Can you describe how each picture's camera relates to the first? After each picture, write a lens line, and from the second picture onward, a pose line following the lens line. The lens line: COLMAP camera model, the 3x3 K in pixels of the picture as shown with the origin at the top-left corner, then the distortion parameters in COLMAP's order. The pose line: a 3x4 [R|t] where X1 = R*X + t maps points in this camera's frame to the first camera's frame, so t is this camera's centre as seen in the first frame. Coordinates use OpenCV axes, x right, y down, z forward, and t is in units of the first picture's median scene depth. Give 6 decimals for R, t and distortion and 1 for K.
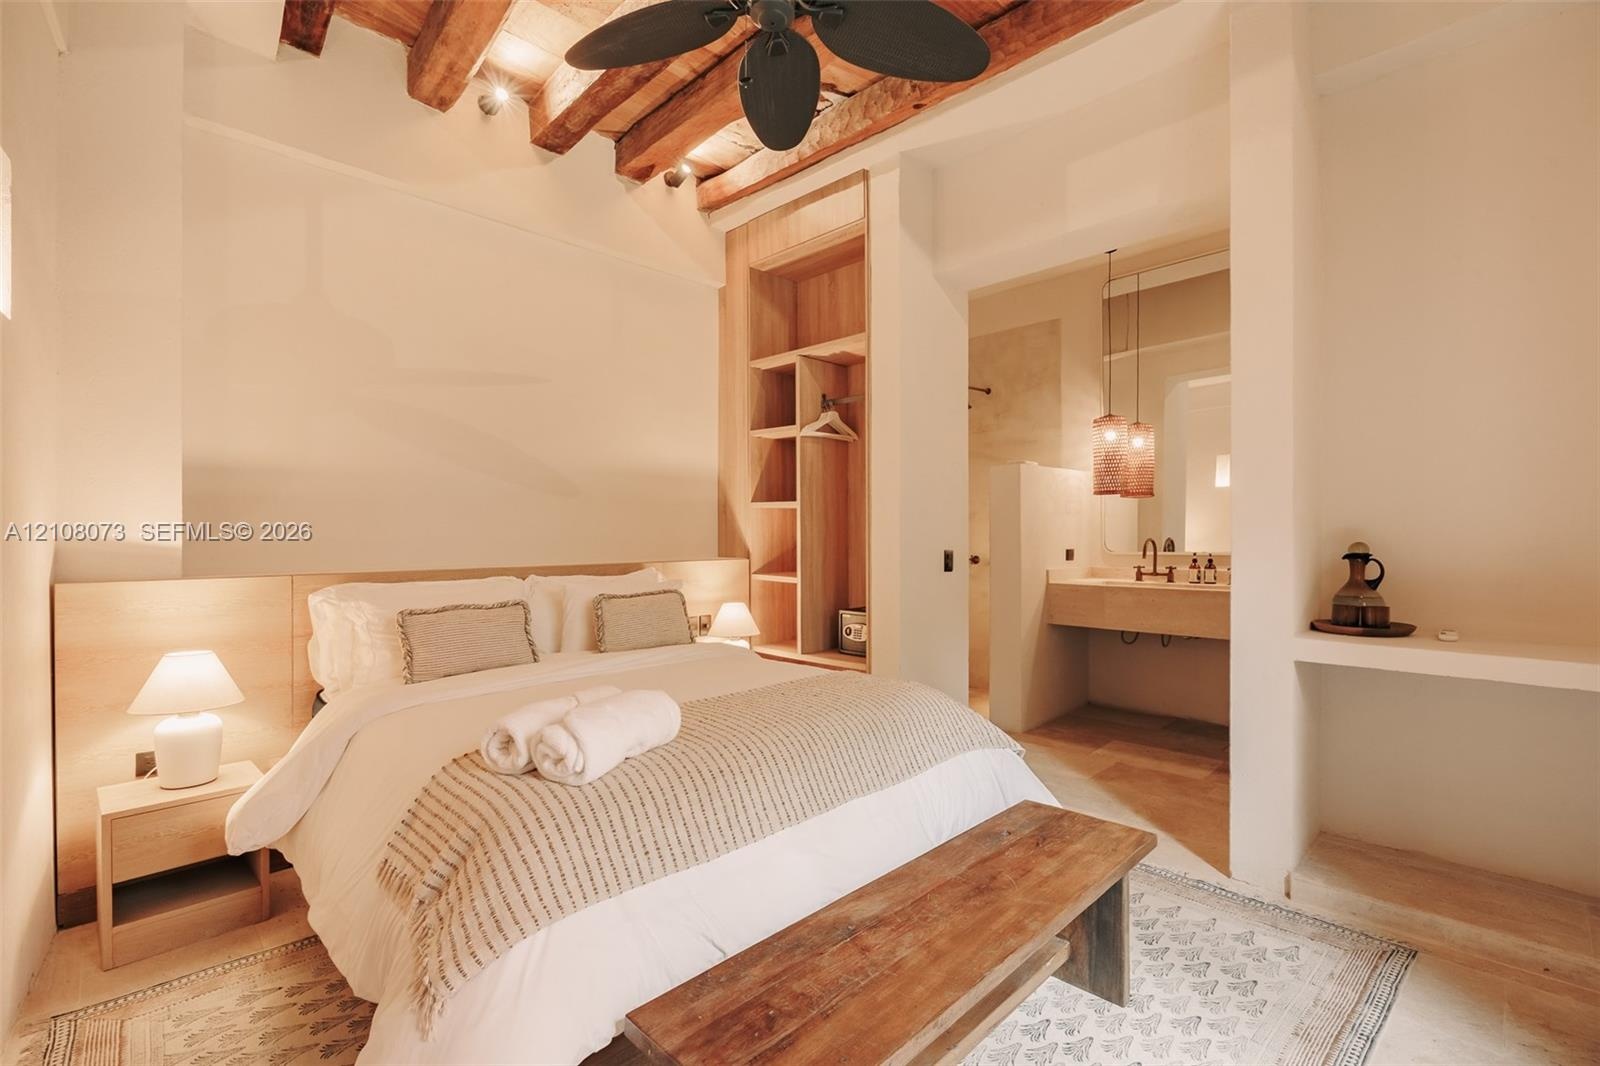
lens RADIAL K [[718.5, 0, 800.0], [0, 718.5, 533.0], [0, 0, 1]] dist [-0.010268, 0.000164]
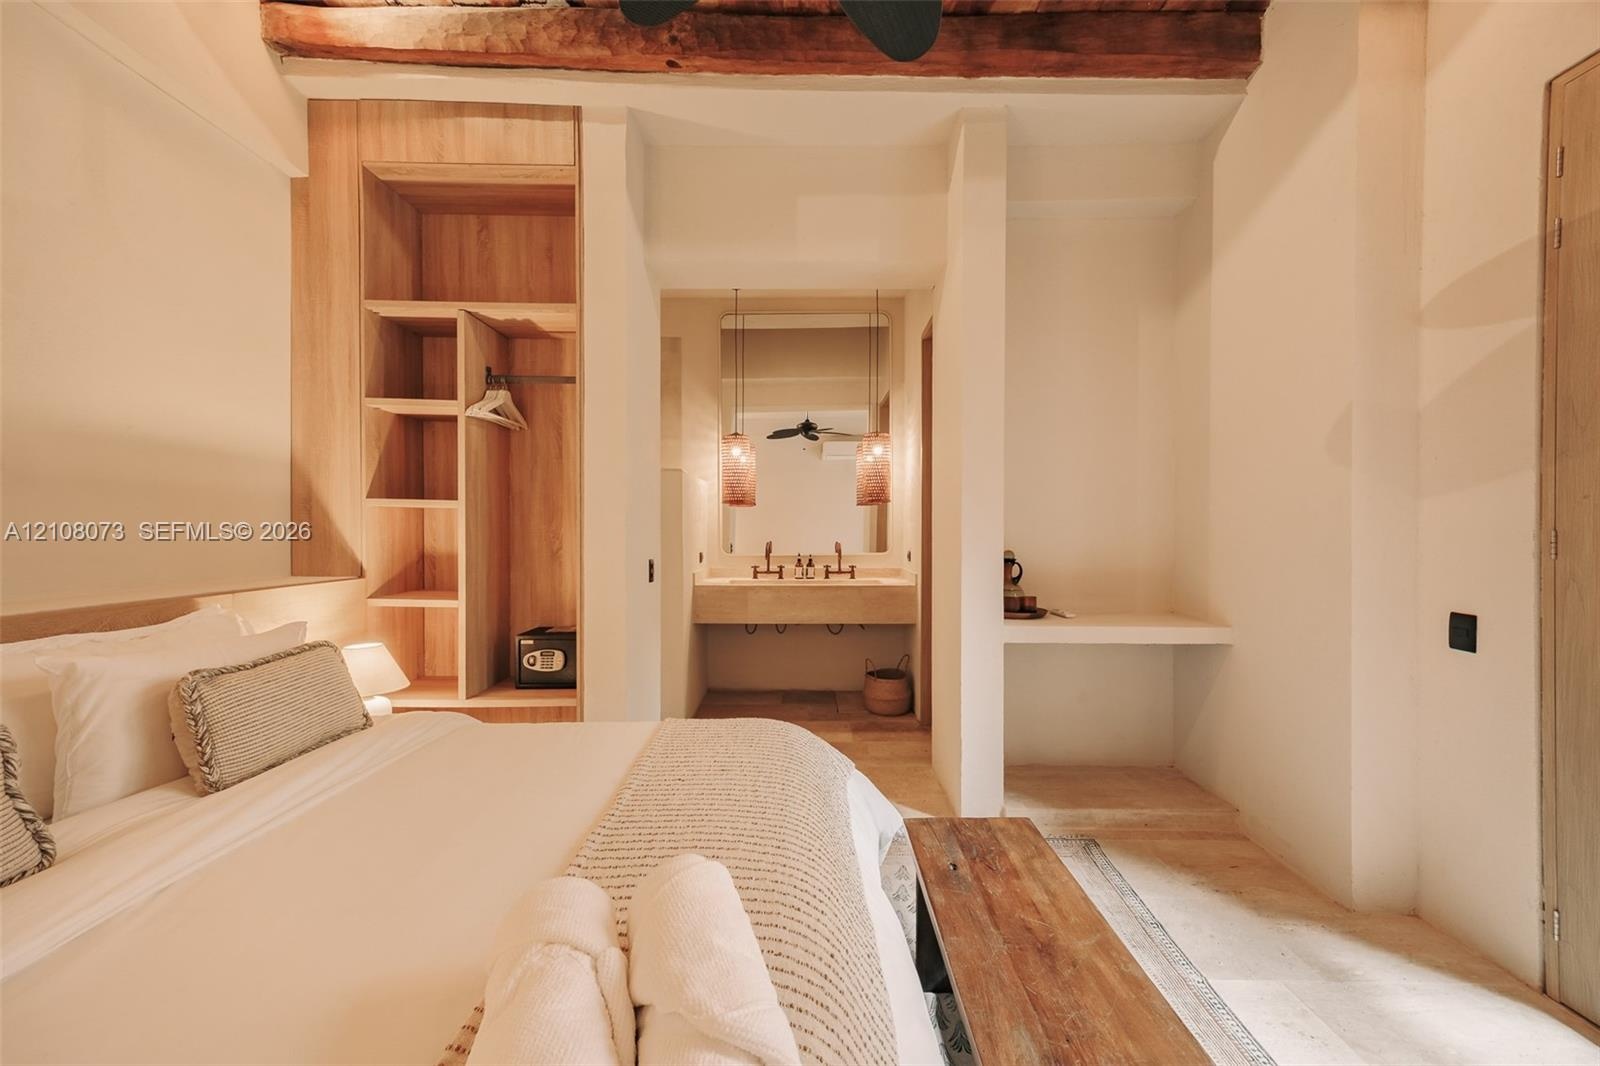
lens RADIAL K [[618.5, 0, 809.7], [0, 618.5, 530.1], [0, 0, 1]] dist [0.011744, 0.000141]
pose [[0.699003, 0.004233, 0.715106, -0.225838], [-0.006200, 0.999981, 0.000142, -0.015751], [-0.715092, -0.004533, 0.699016, 0.283456]]
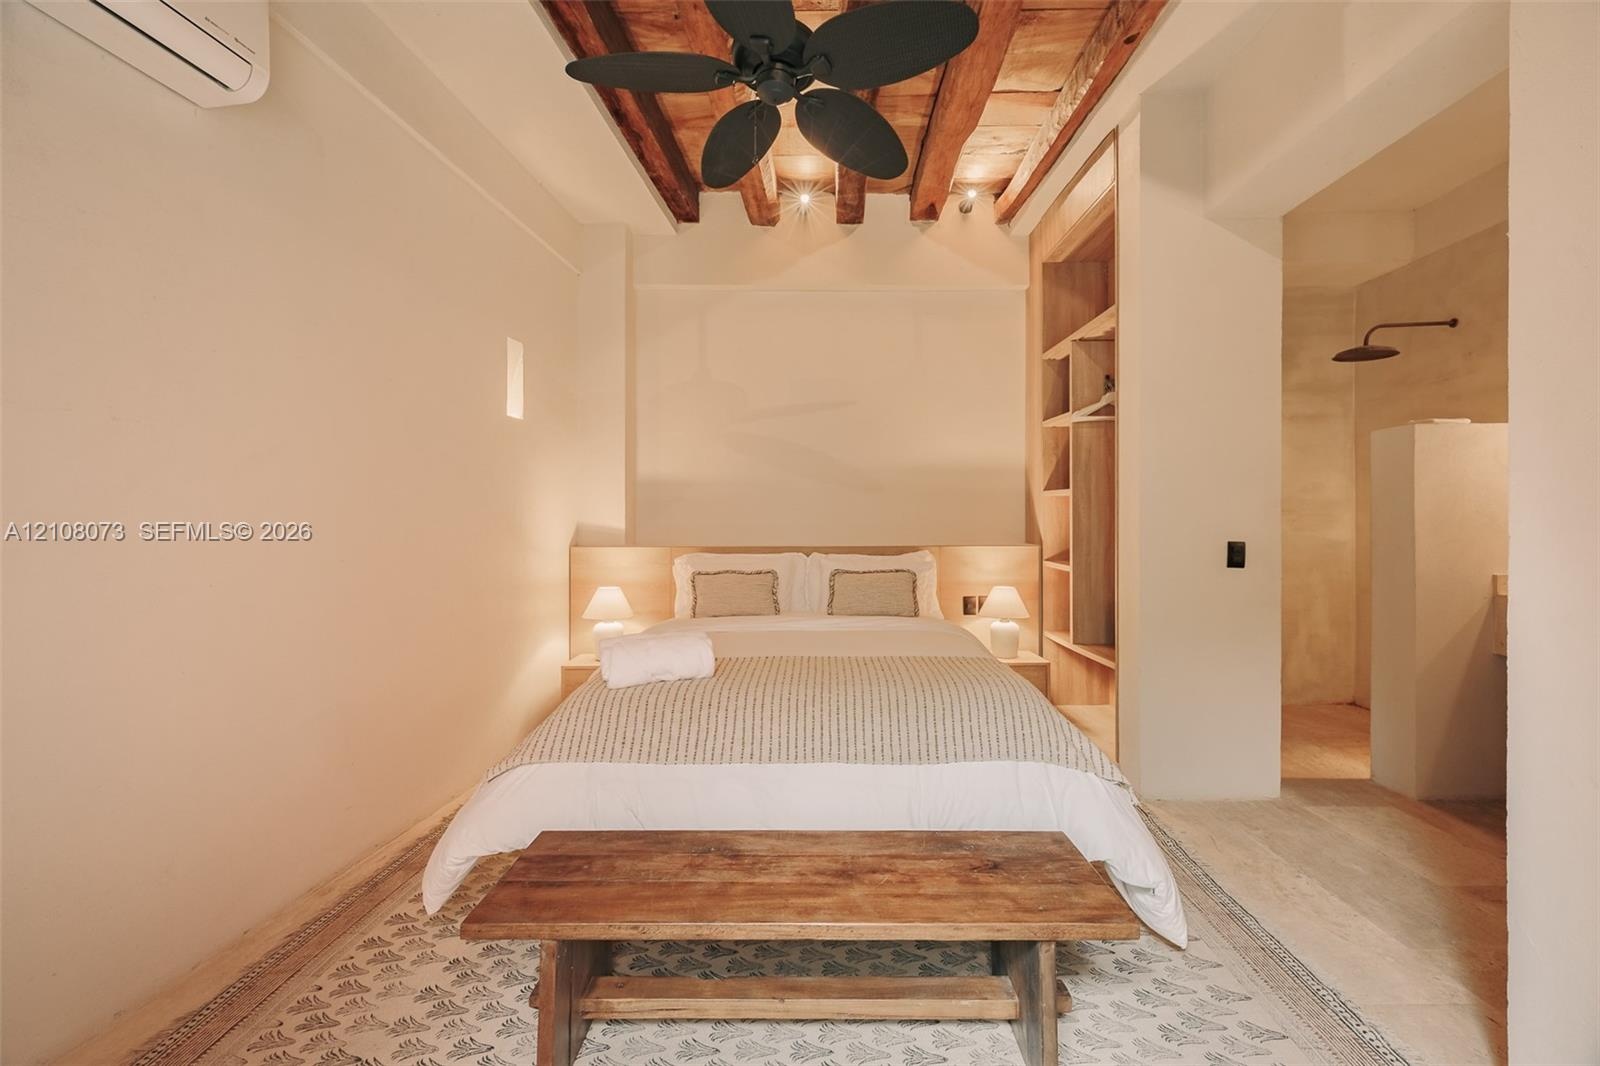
lens RADIAL K [[616.7, 0, 801.4], [0, 616.7, 520.3], [0, 0, 1]] dist [-0.001068, -0.000030]
pose [[0.700405, -0.000504, -0.713746, 0.358275], [0.001471, 0.999999, 0.000737, -0.001943], [0.713744, -0.001566, 0.700405, 0.147783]]
